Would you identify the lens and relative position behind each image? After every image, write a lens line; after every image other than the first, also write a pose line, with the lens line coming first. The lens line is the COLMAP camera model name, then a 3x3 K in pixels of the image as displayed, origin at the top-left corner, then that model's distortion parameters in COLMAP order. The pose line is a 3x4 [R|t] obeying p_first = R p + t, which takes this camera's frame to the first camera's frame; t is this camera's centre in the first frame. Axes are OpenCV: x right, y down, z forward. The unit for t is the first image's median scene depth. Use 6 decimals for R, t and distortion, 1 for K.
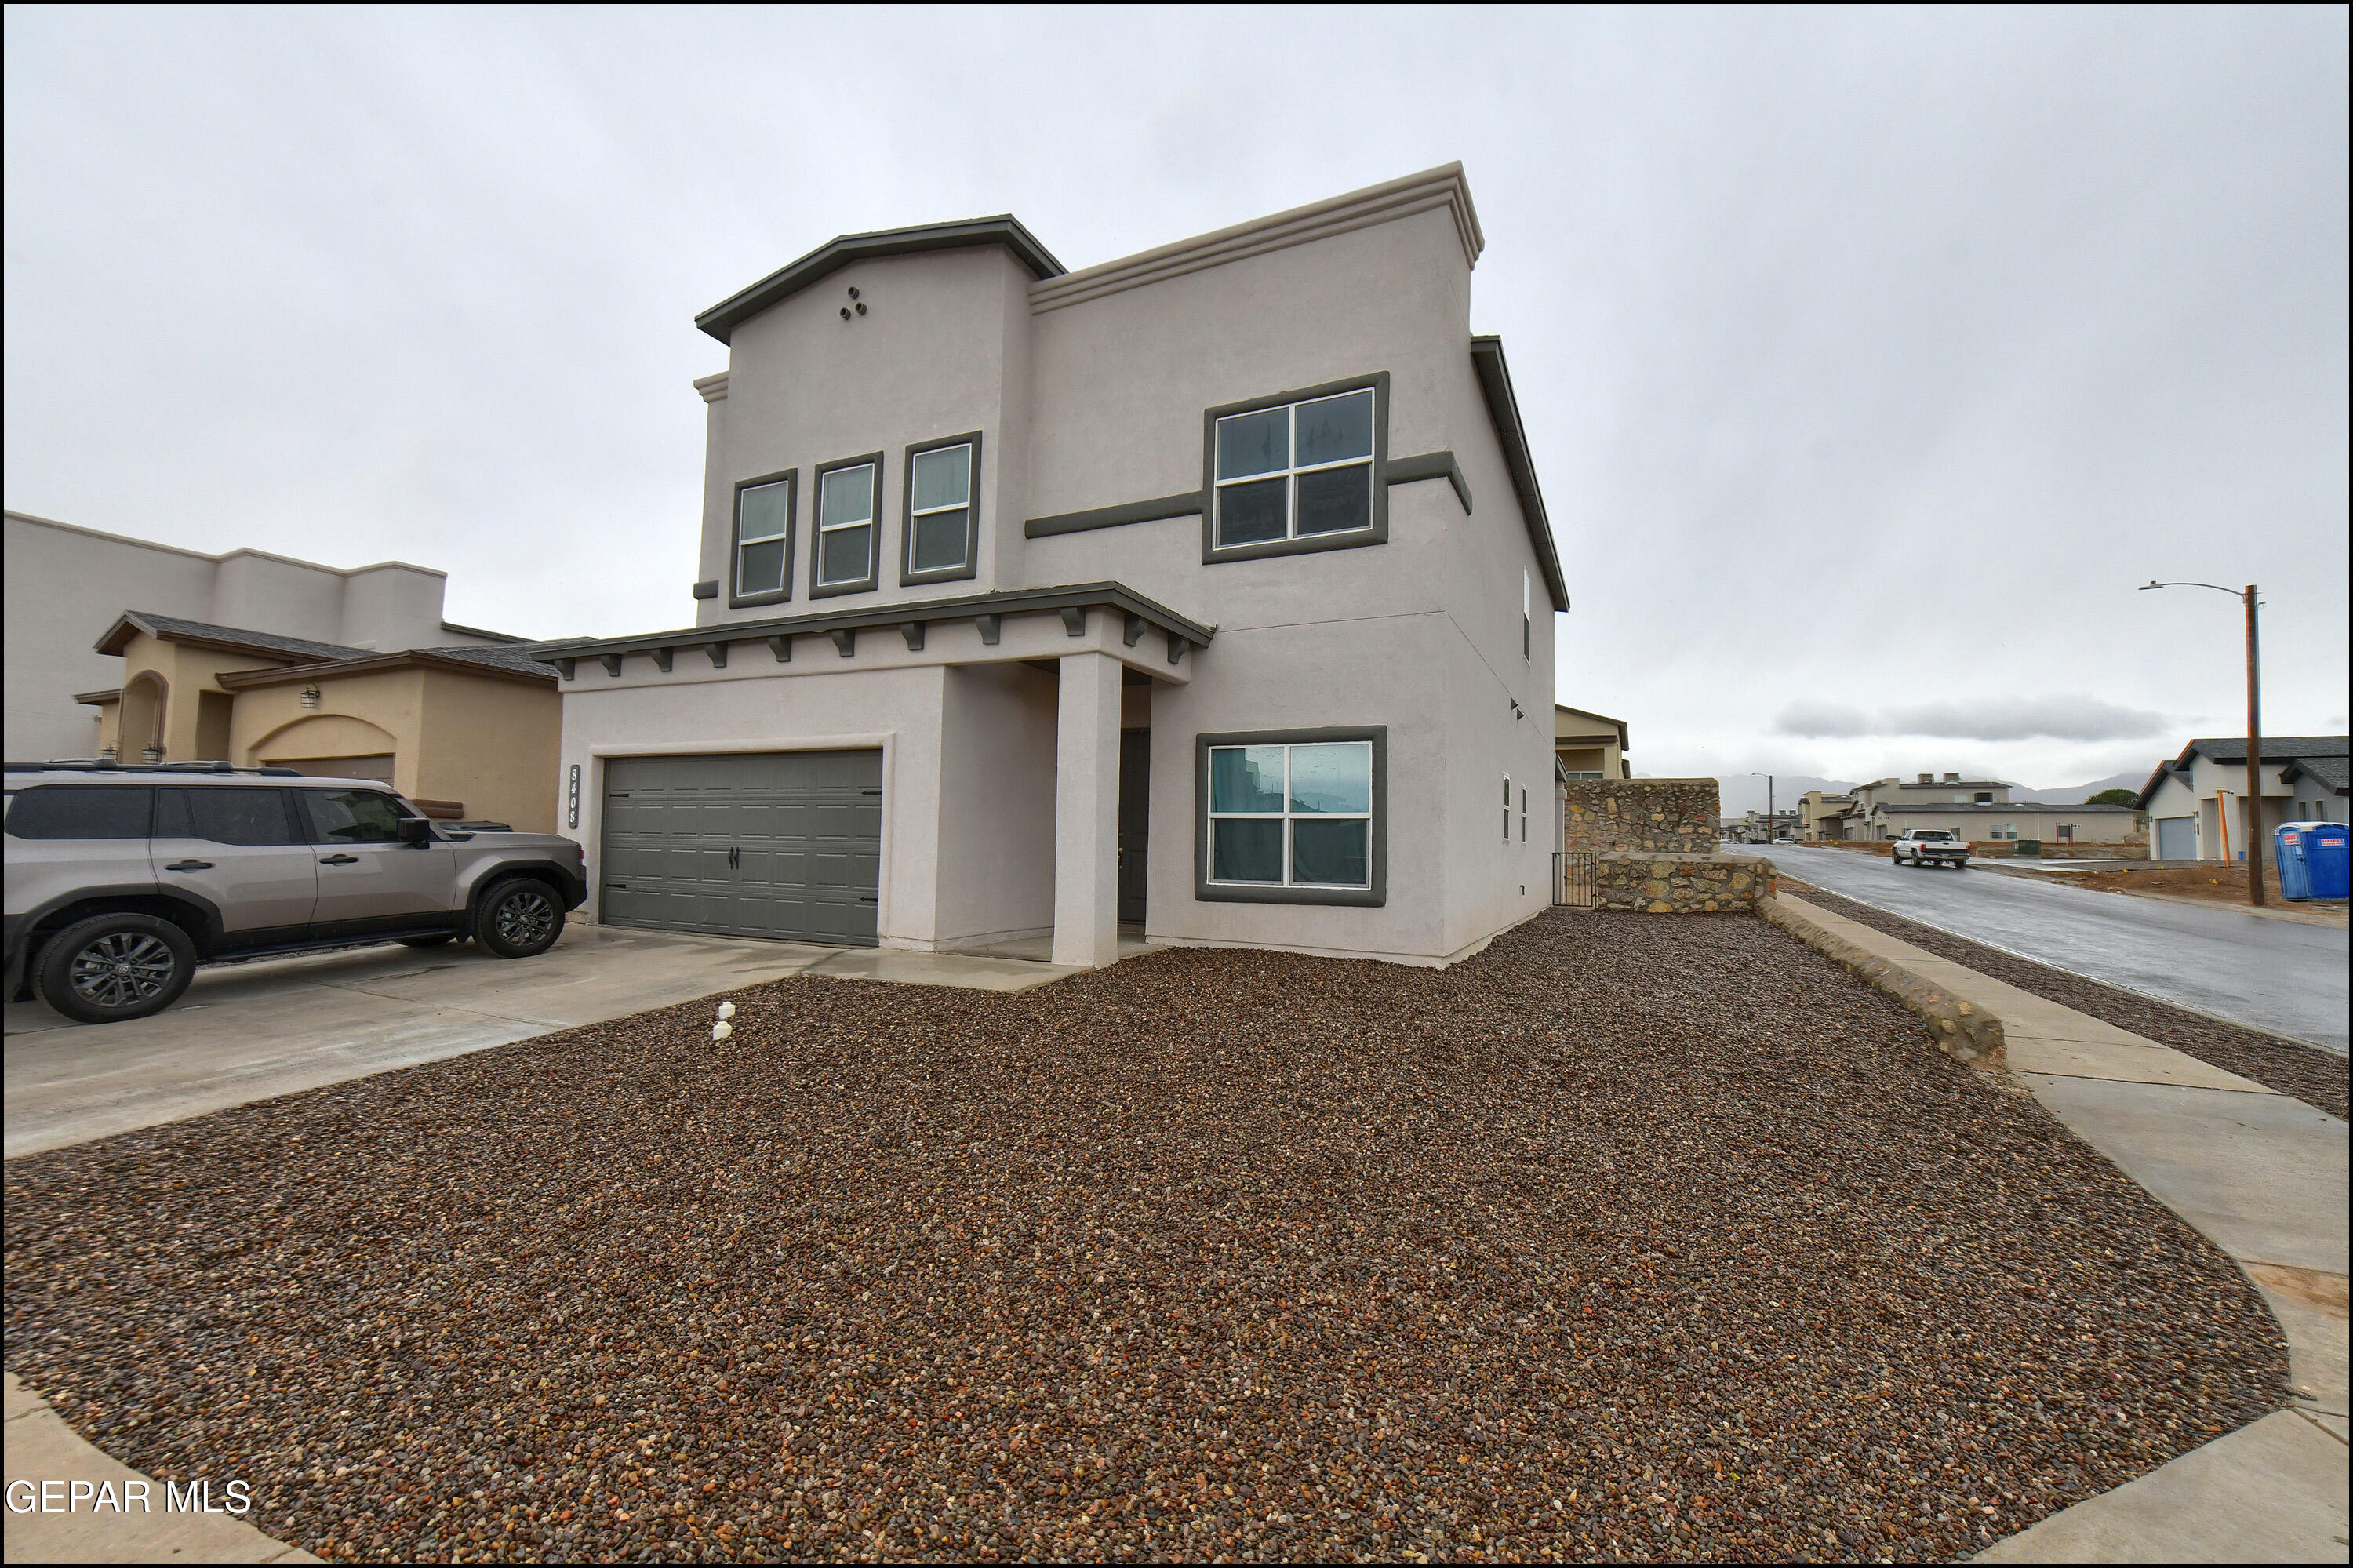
lens RADIAL K [[939.7, 0, 1178.4], [0, 939.7, 783.1], [0, 0, 1]] dist [-0.004278, -0.000239]
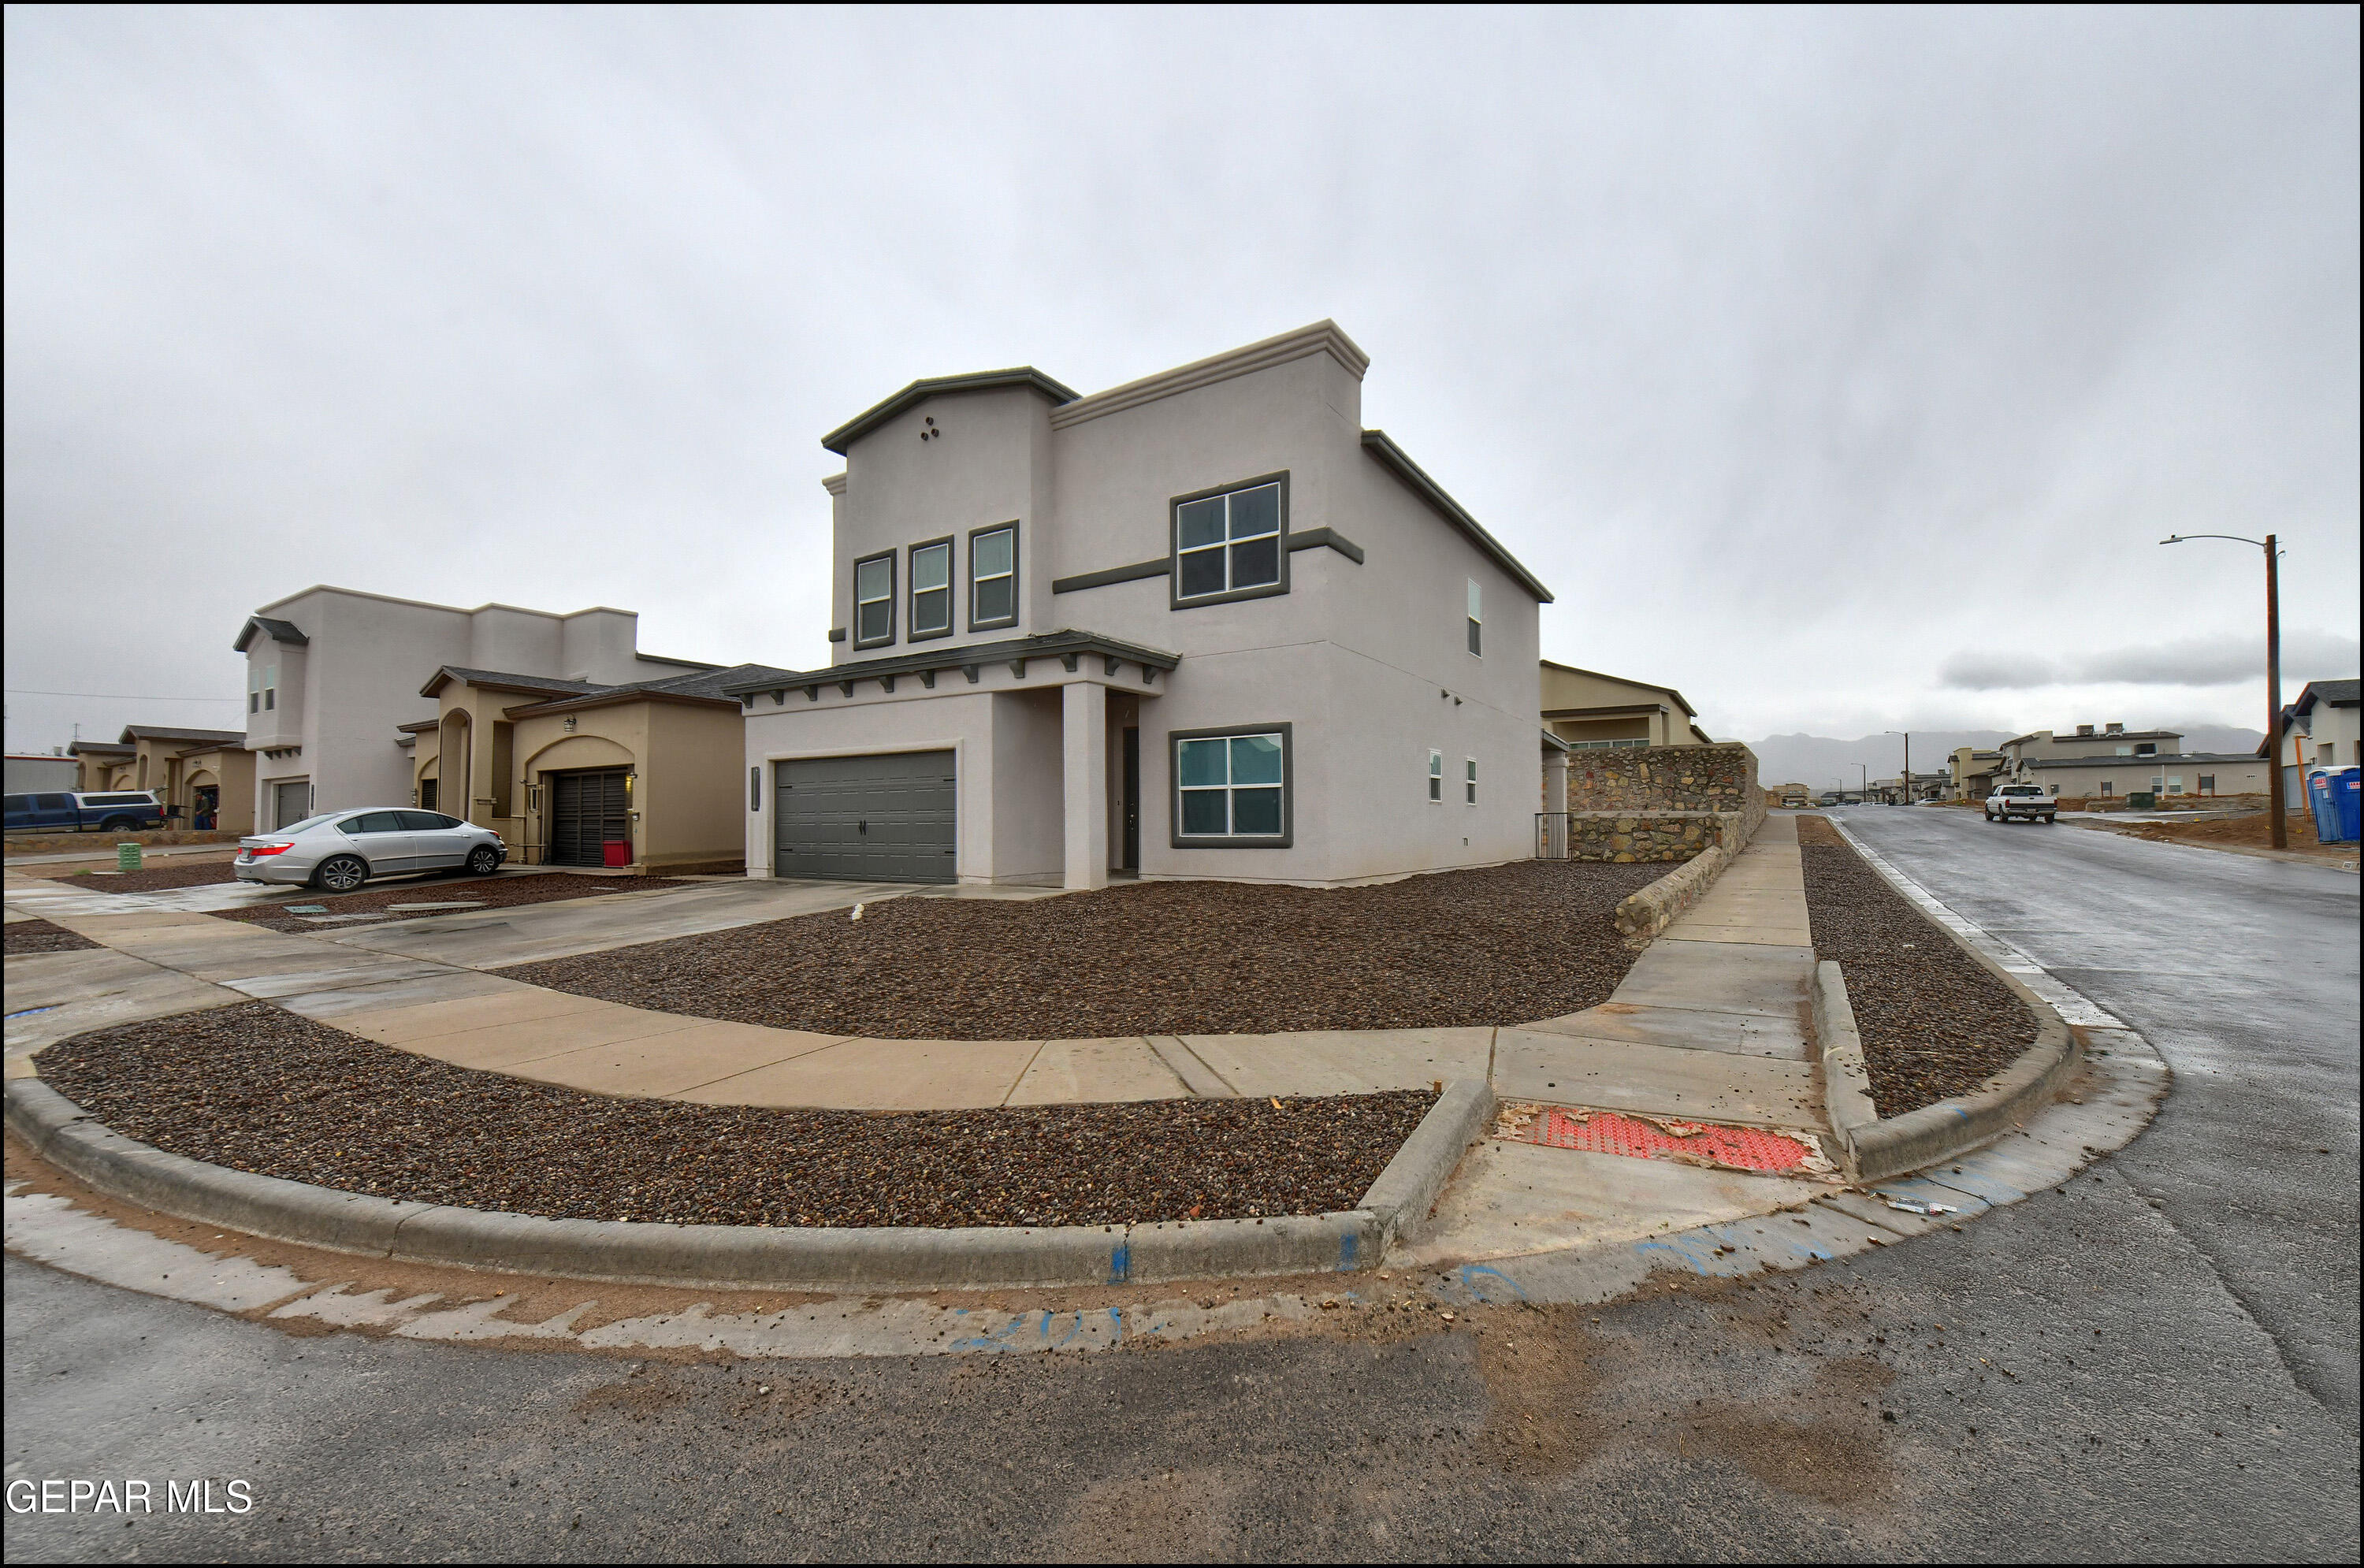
lens RADIAL K [[950.9, 0, 1181.5], [0, 950.9, 782.3], [0, 0, 1]] dist [0.001198, 0.000177]
pose [[0.991585, -0.029985, -0.125938, 0.186312], [0.032569, 0.999298, 0.018511, -0.001080], [0.125295, -0.022457, 0.991865, -0.364301]]
